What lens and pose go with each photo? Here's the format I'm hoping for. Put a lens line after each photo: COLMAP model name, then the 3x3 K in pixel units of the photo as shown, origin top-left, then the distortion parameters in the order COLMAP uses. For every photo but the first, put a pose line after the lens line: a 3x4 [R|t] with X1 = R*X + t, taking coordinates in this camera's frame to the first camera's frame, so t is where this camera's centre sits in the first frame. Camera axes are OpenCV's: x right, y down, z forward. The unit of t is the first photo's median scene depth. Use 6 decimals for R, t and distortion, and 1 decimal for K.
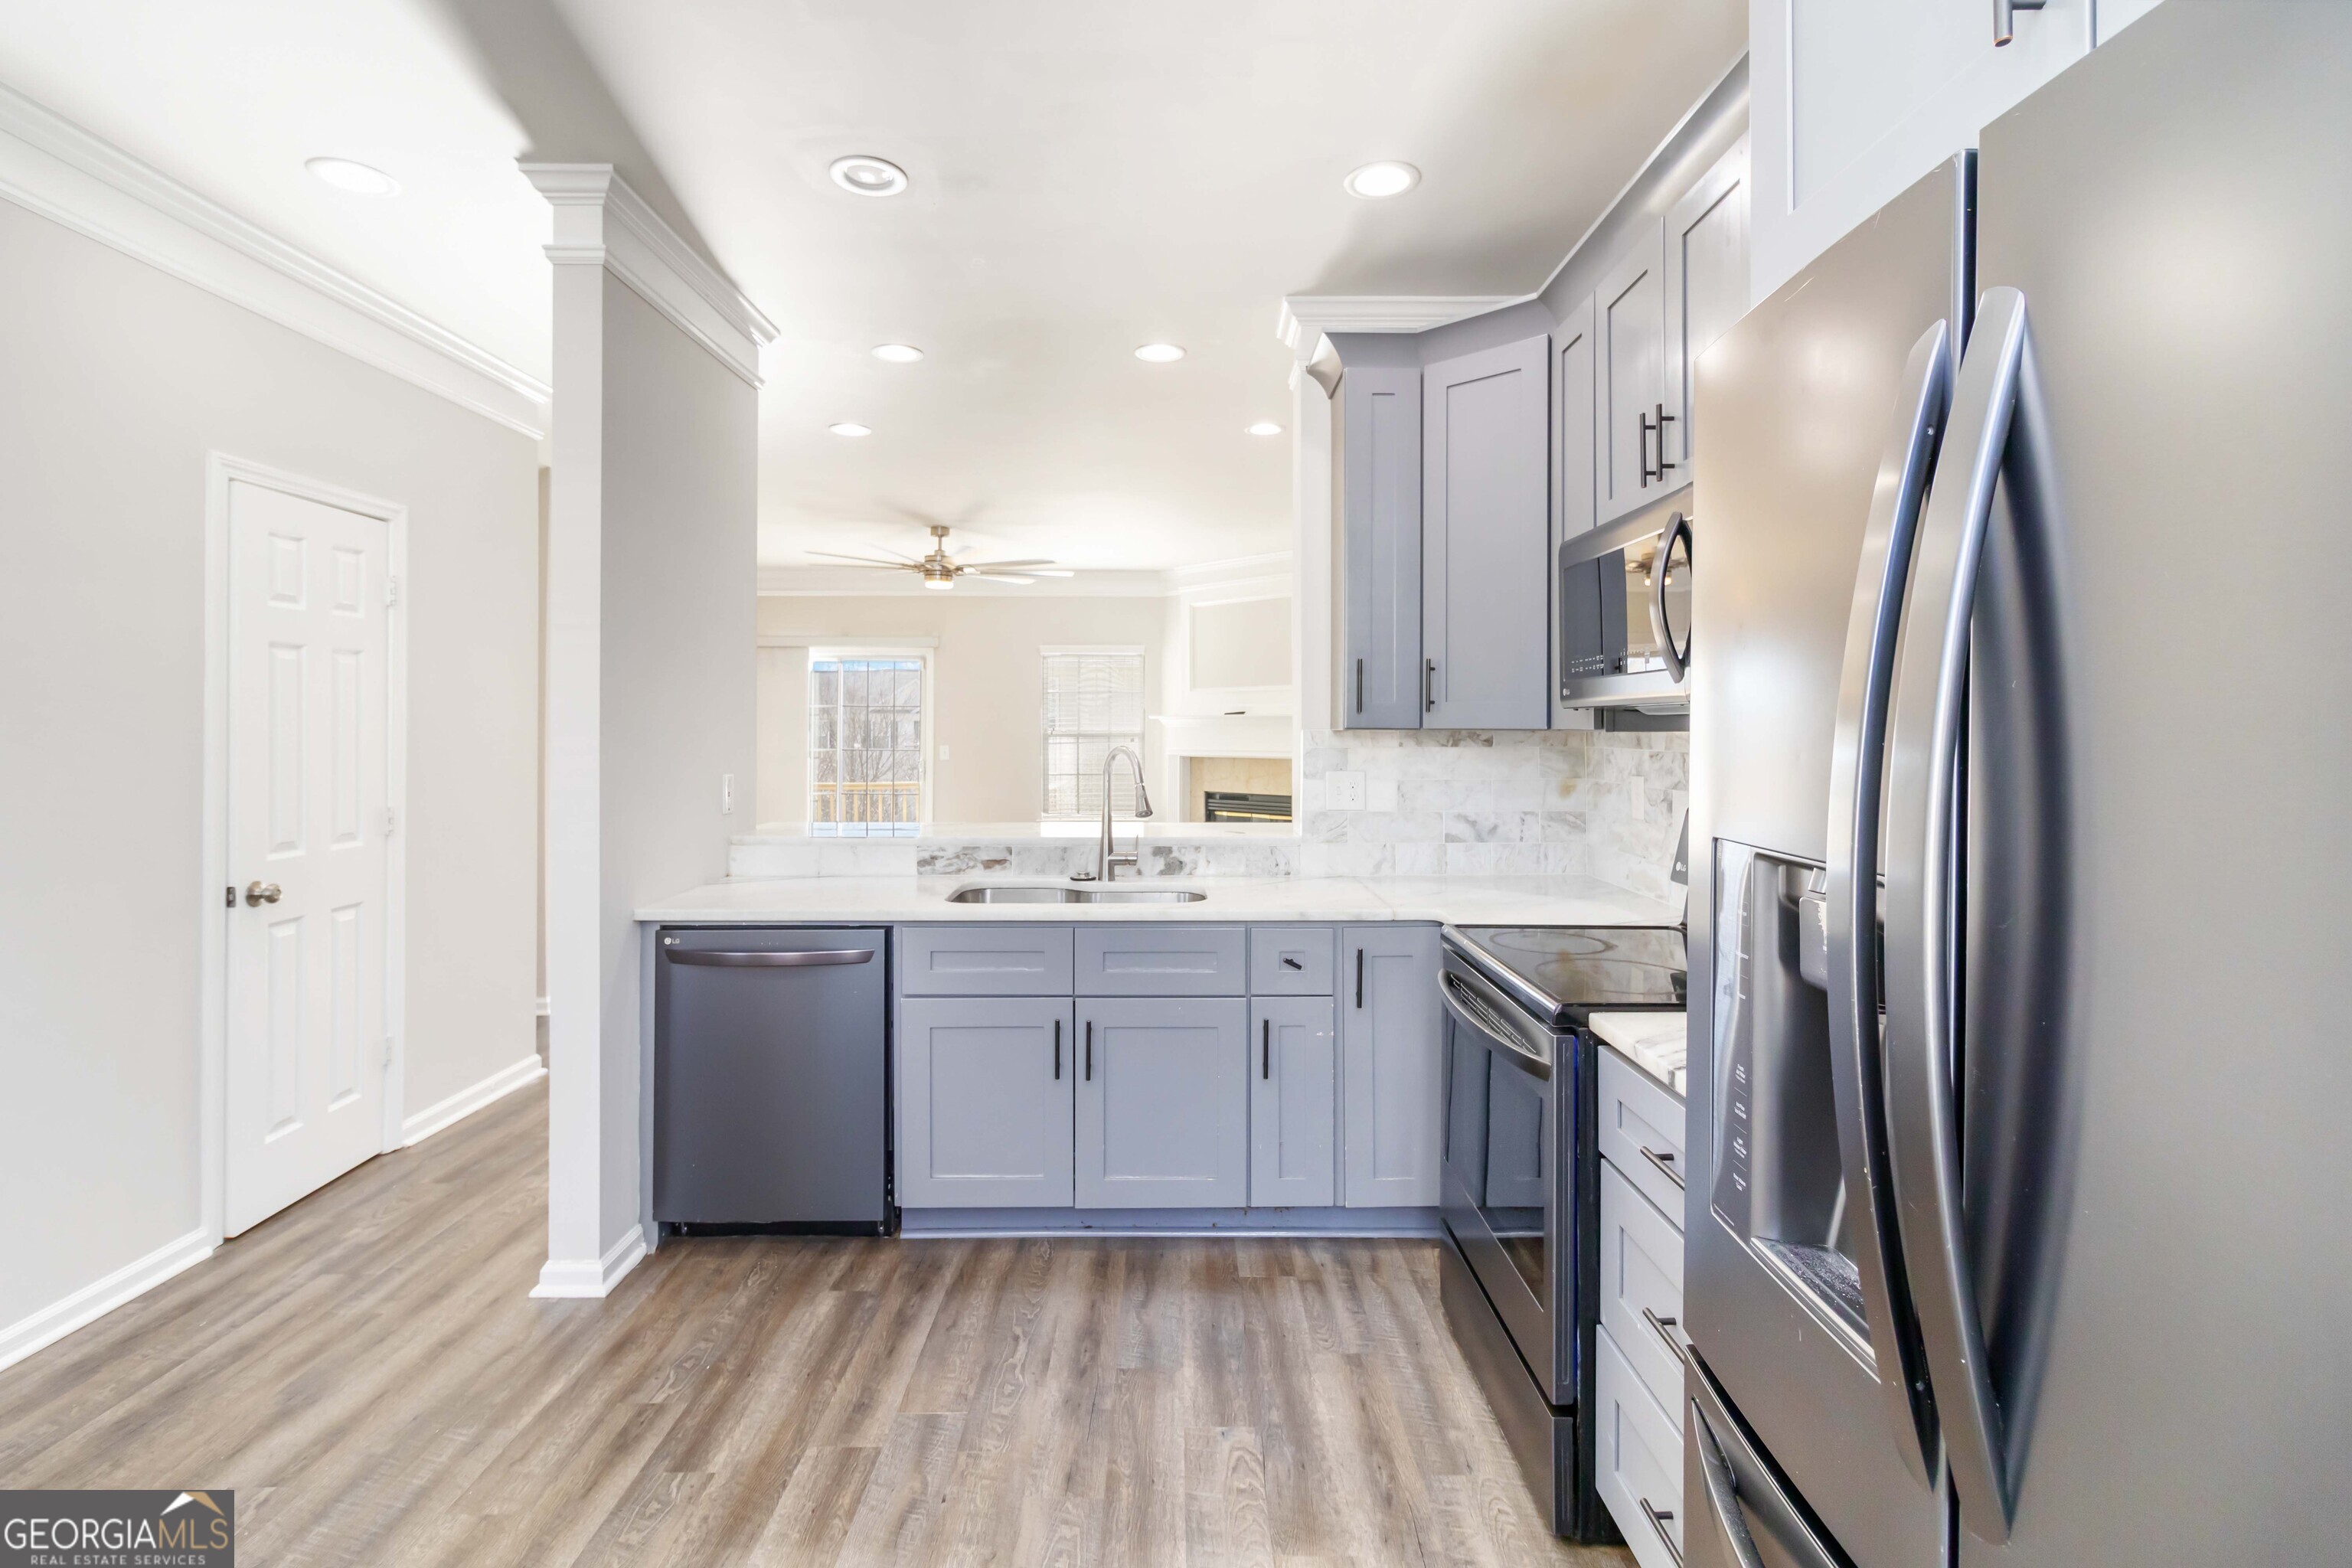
lens RADIAL K [[1100.8, 0, 1178.3], [0, 1100.8, 720.4], [0, 0, 1]] dist [0.001685, -0.000871]
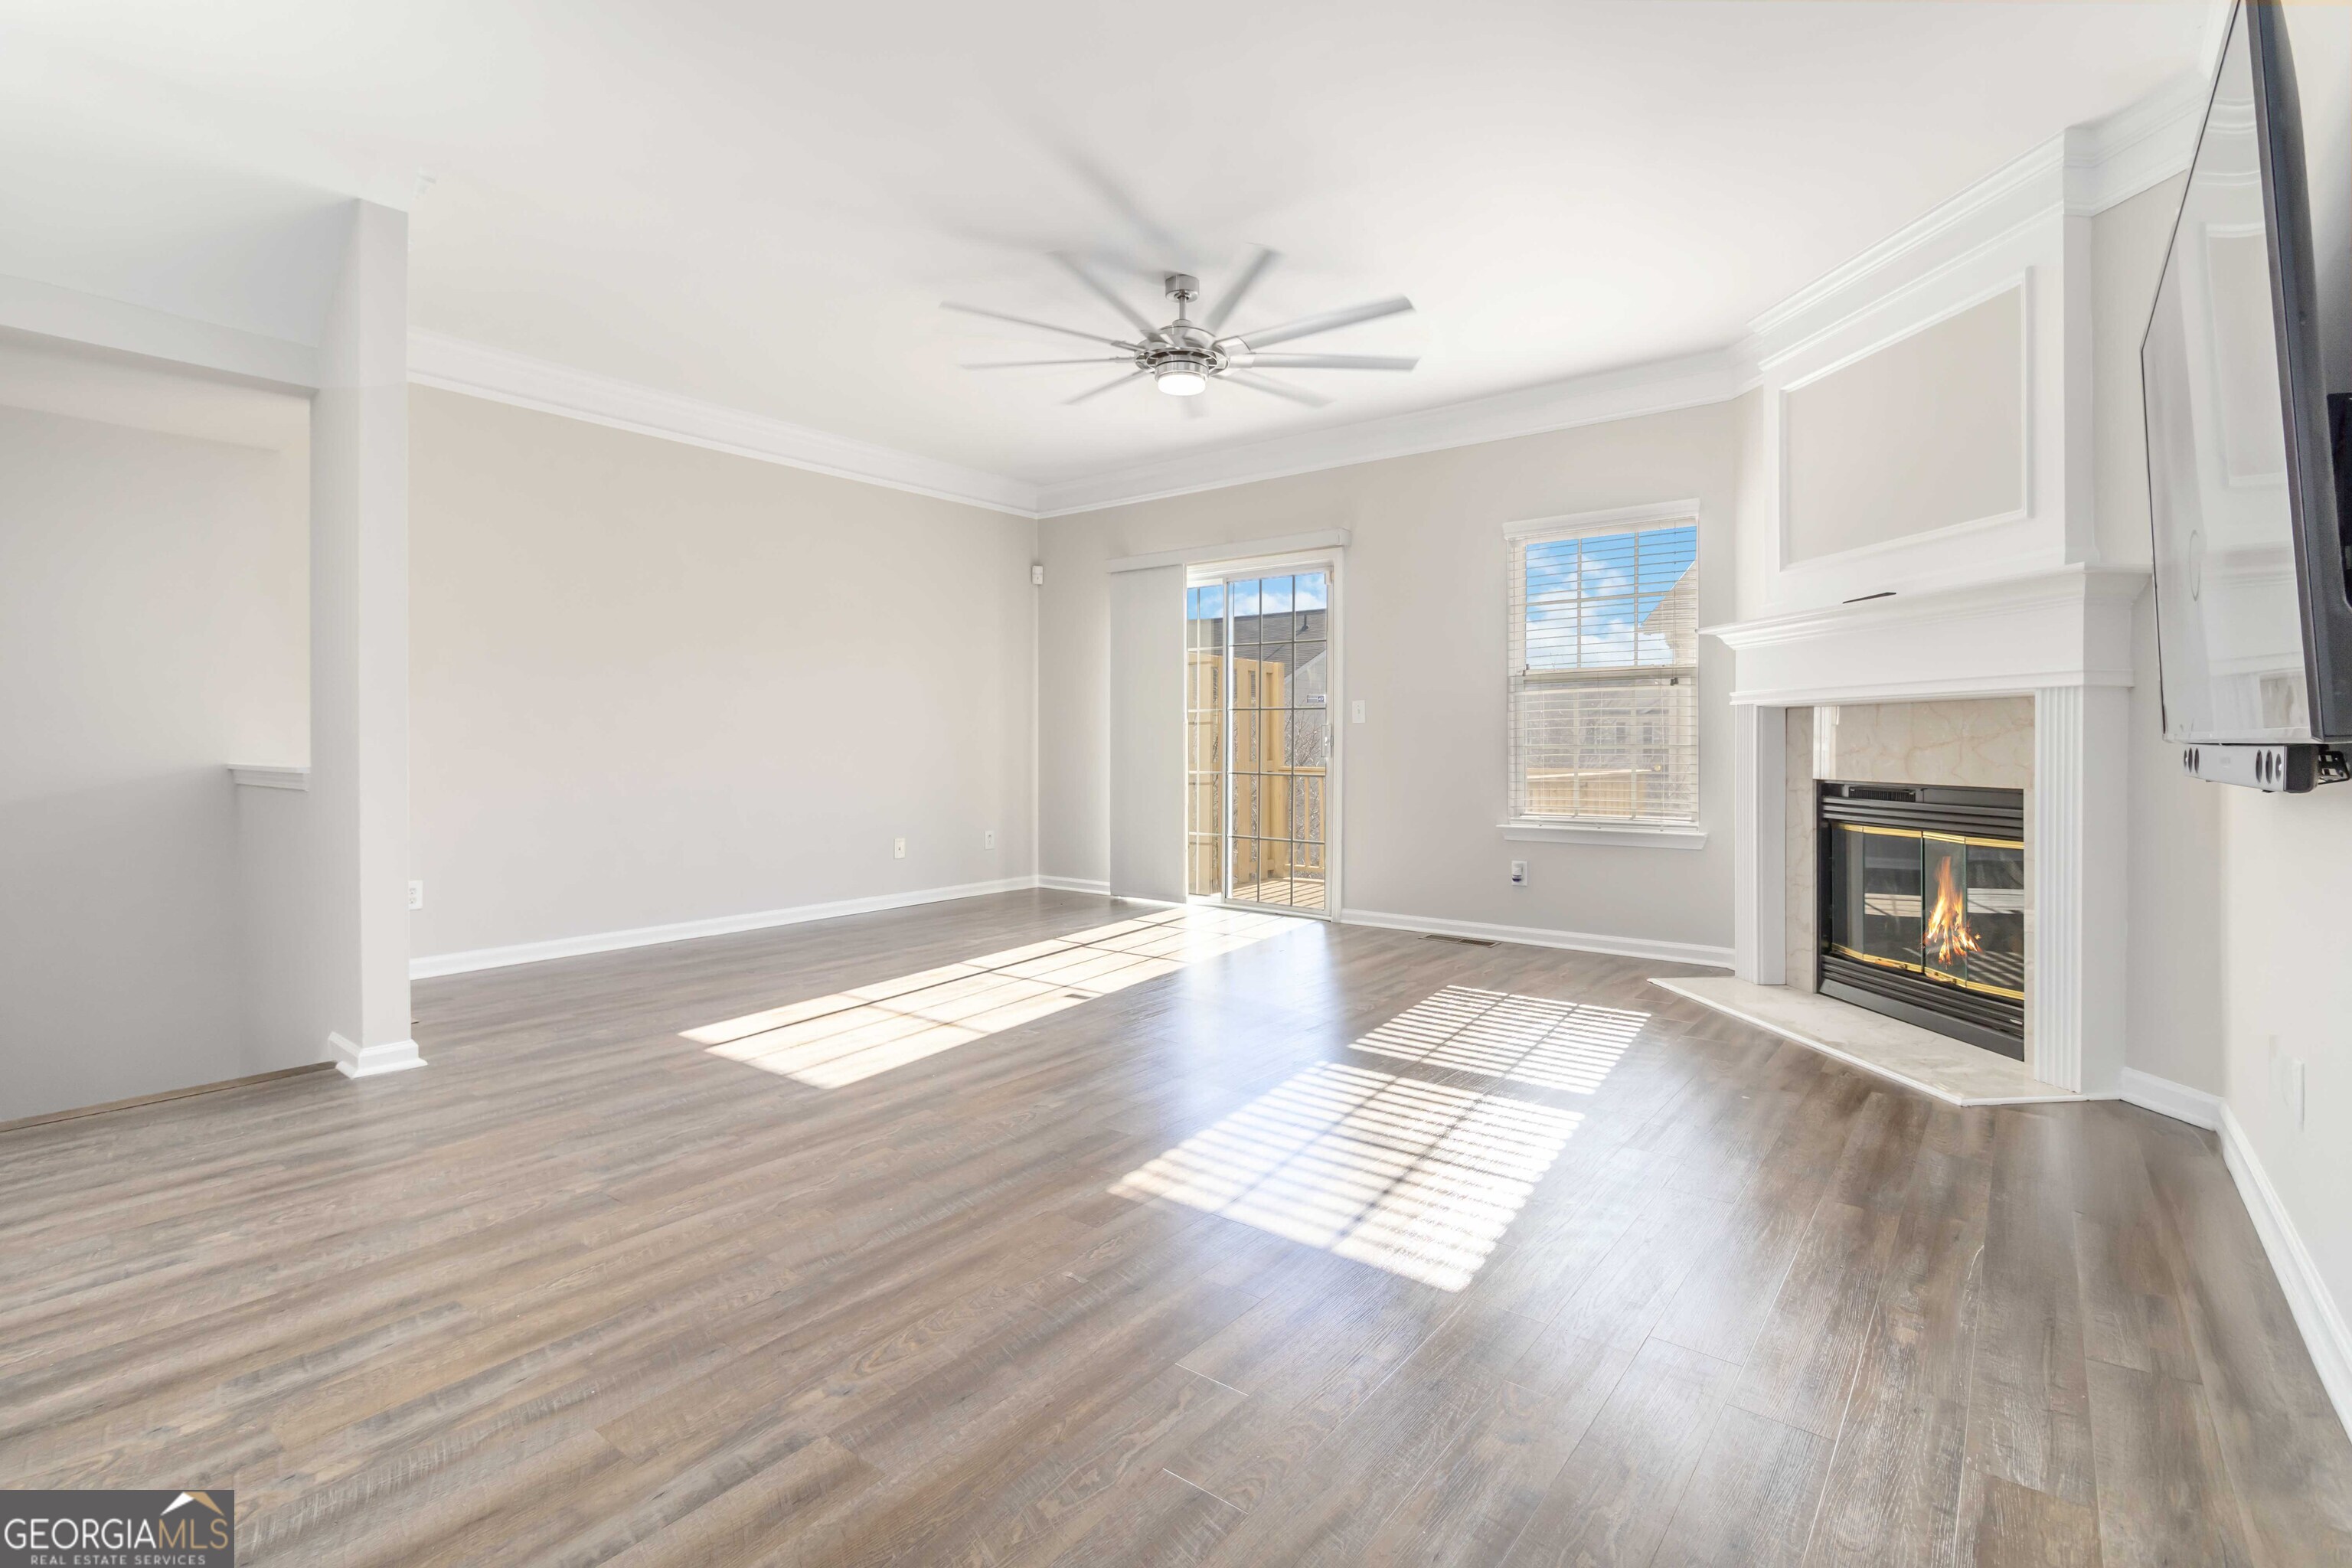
lens RADIAL K [[1092.4, 0, 1185.4], [0, 1092.4, 755.1], [0, 0, 1]] dist [0.000307, -0.000350]
pose [[0.784432, 0.004986, -0.620195, 0.347839], [0.007044, 0.999832, 0.016947, 0.147525], [0.620175, -0.017663, 0.784264, 1.549224]]
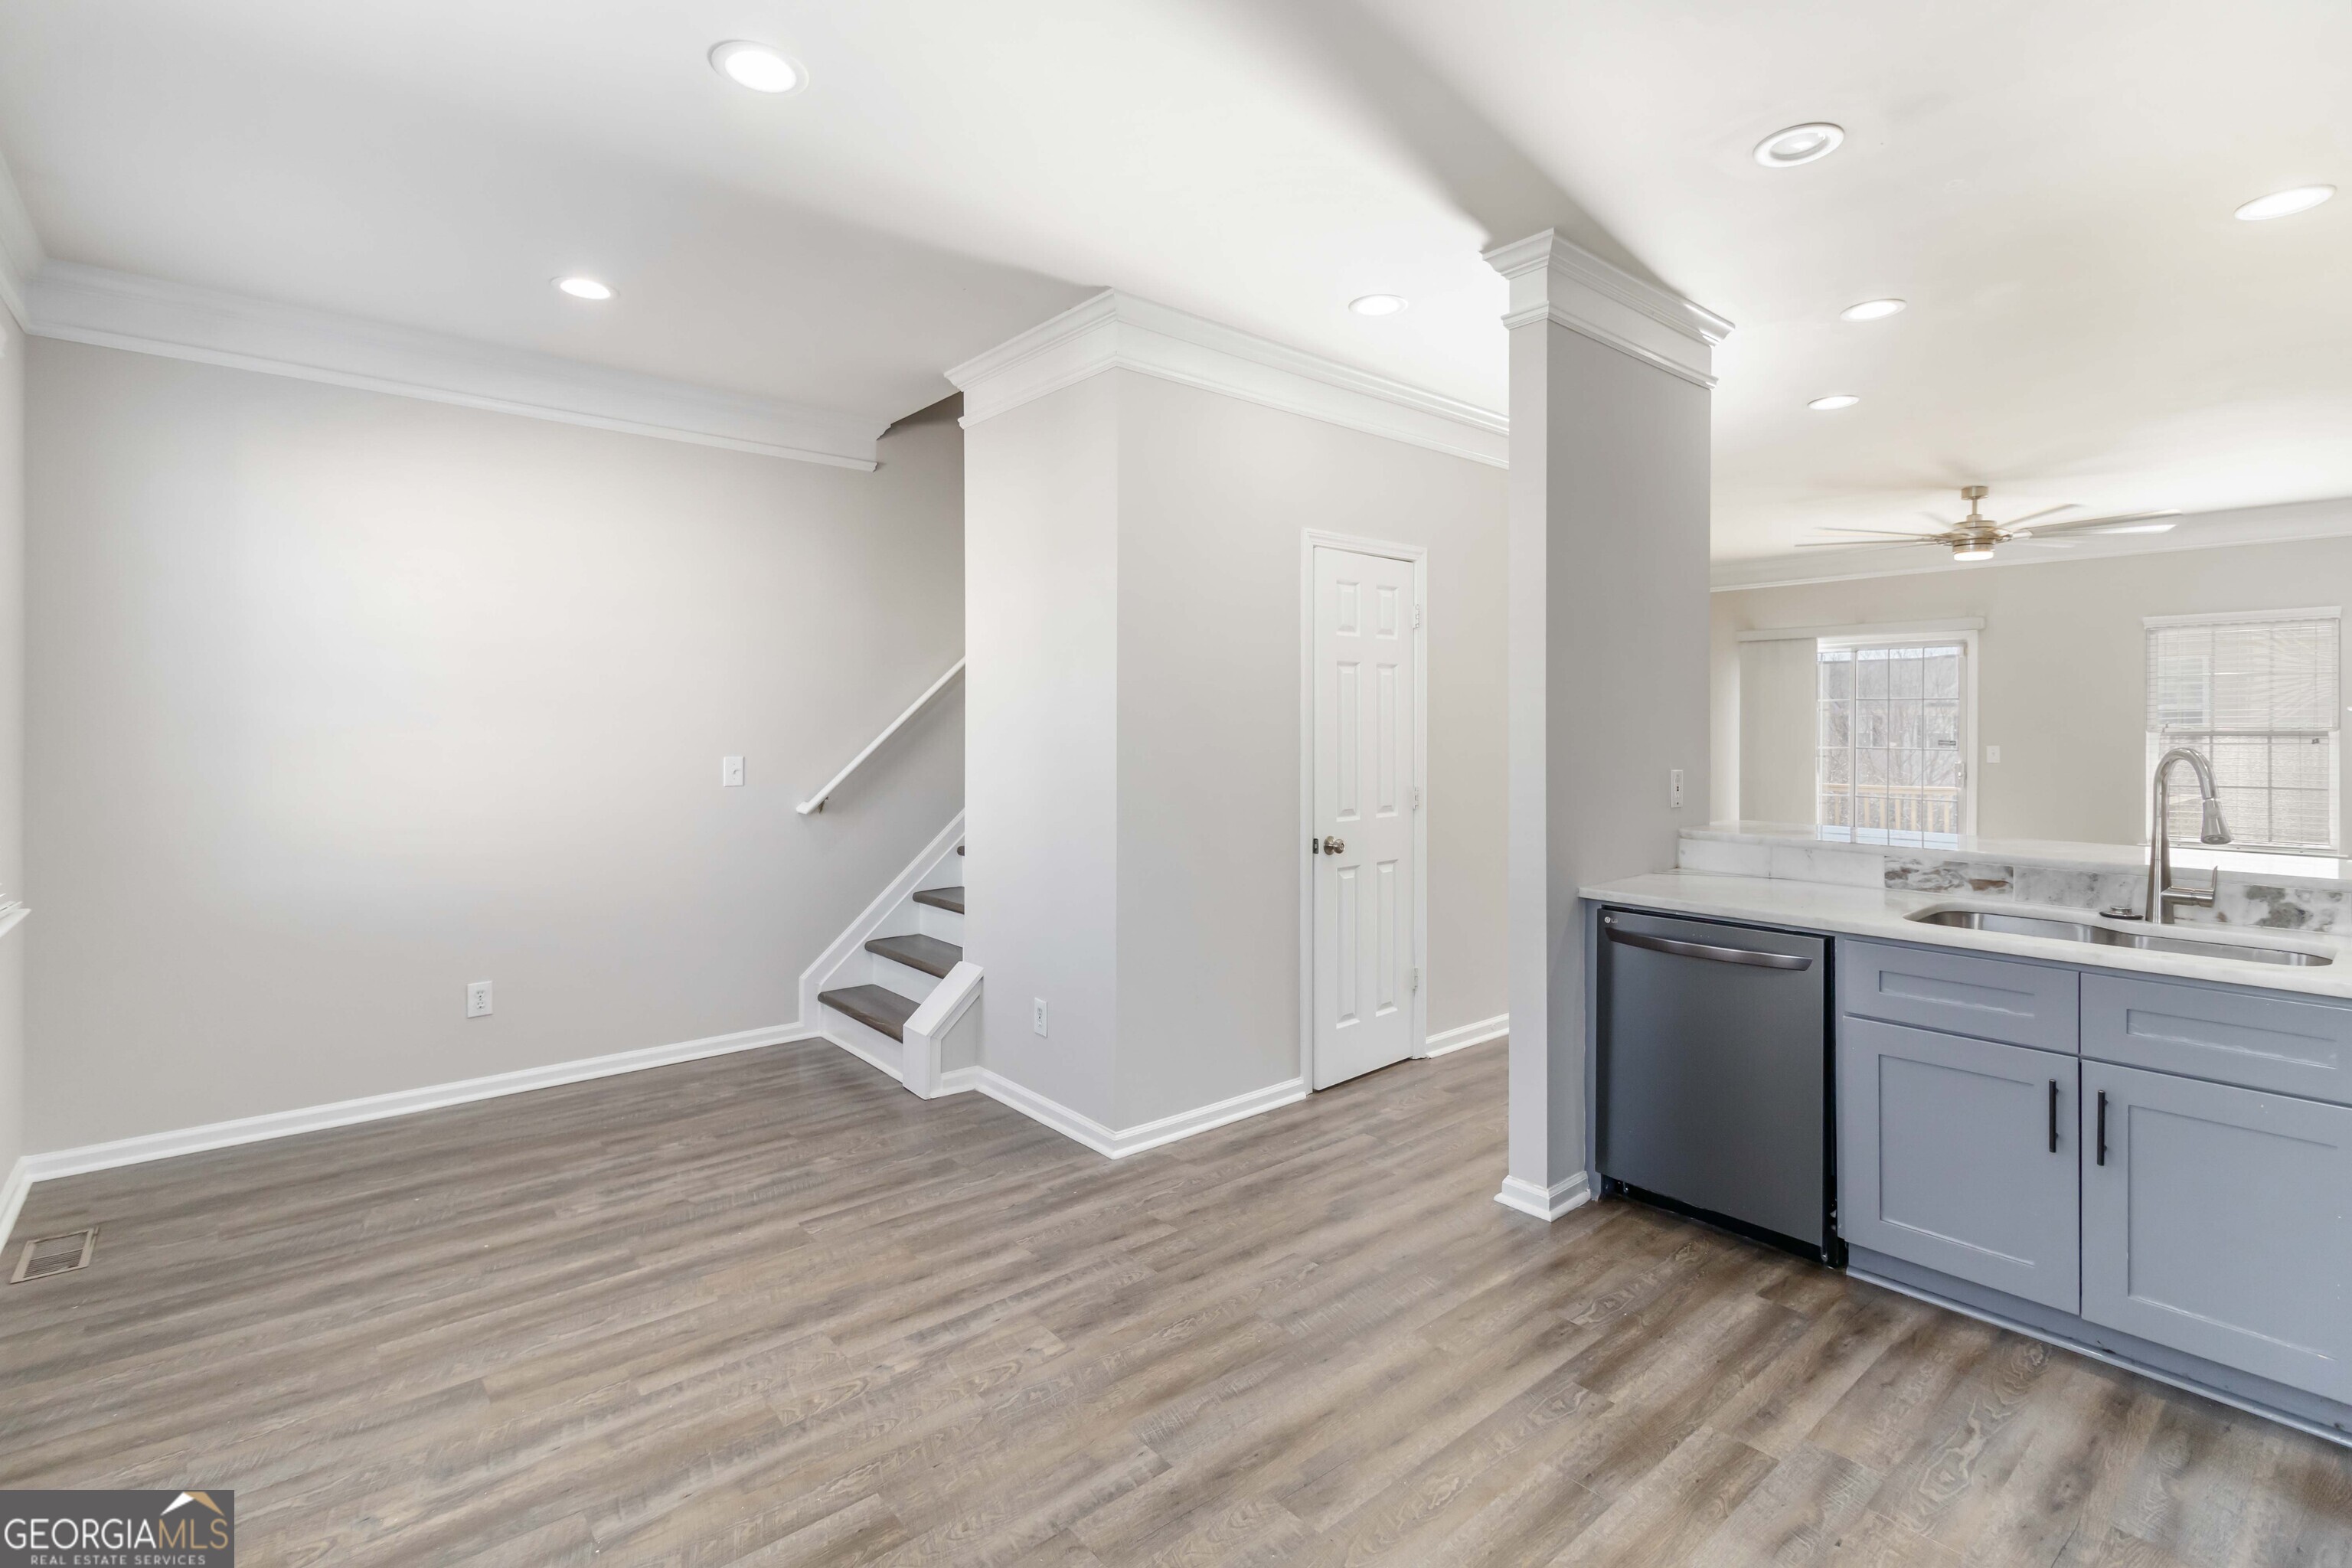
lens RADIAL K [[1094.1, 0, 1187.8], [0, 1094.1, 723.4], [0, 0, 1]] dist [-0.000575, -0.000183]
pose [[0.645028, -0.001220, -0.764158, 0.096925], [0.005449, 0.999981, 0.003003, 0.000179], [0.764140, -0.006100, 0.645022, -0.016273]]
